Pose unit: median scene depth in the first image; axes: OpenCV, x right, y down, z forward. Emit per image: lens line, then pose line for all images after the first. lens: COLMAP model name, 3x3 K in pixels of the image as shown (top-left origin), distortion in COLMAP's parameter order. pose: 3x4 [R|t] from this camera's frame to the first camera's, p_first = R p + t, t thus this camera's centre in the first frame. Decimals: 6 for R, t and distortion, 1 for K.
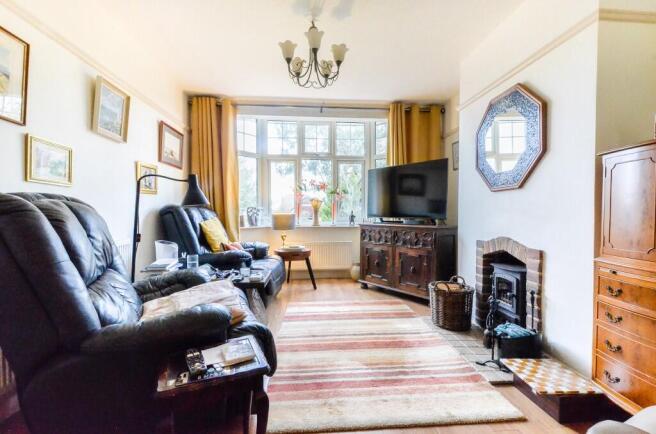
lens RADIAL K [[286.2, 0, 330.2], [0, 286.2, 213.9], [0, 0, 1]] dist [0.000485, -0.000257]
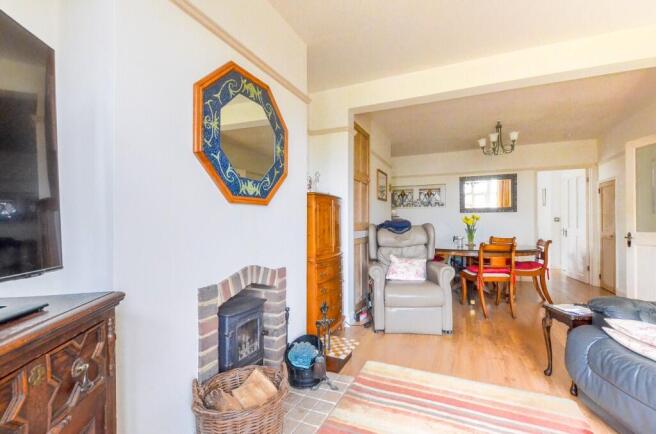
lens RADIAL K [[288.3, 0, 340.0], [0, 288.3, 223.4], [0, 0, 1]] dist [0.000539, -0.000003]
pose [[-0.883740, 0.002308, 0.467972, 0.026215], [0.006473, 0.999952, 0.007292, -0.022368], [-0.467933, 0.009474, -0.883713, 0.953790]]
